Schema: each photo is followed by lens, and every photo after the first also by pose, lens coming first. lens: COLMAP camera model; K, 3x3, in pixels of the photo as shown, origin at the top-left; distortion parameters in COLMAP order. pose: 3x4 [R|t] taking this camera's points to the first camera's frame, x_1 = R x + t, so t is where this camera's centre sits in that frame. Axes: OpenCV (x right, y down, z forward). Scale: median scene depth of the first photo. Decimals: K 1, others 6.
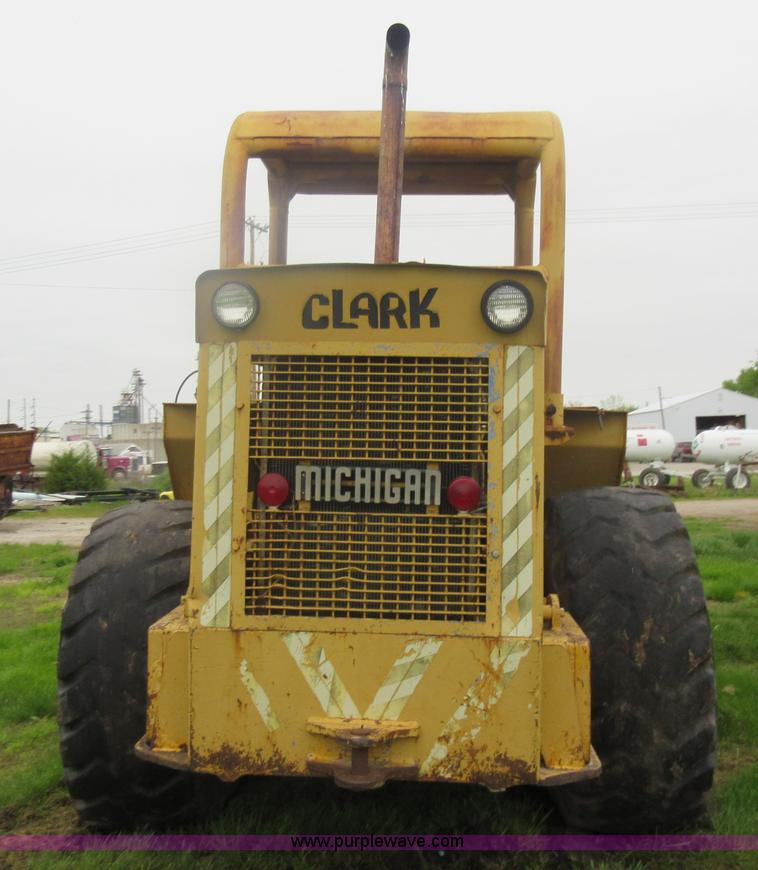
lens RADIAL K [[1021.8, 0, 375.9], [0, 1021.8, 413.1], [0, 0, 1]] dist [-0.026981, 0.008742]
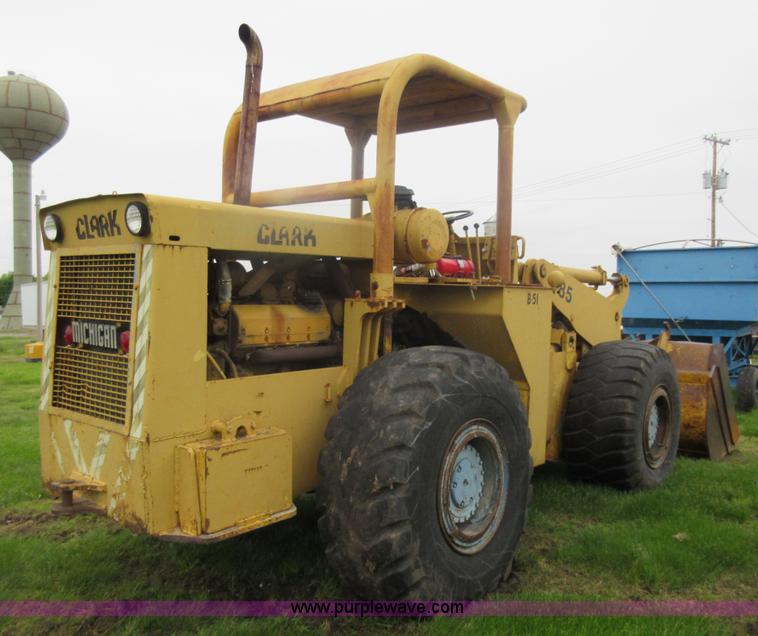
lens RADIAL K [[700.5, 0, 375.8], [0, 700.5, 319.5], [0, 0, 1]] dist [-0.003728, -0.001496]
pose [[0.797775, 0.022071, -0.602551, 1.025922], [0.005743, 0.999006, 0.044196, -0.000137], [0.602928, -0.038719, 0.796856, 0.383222]]
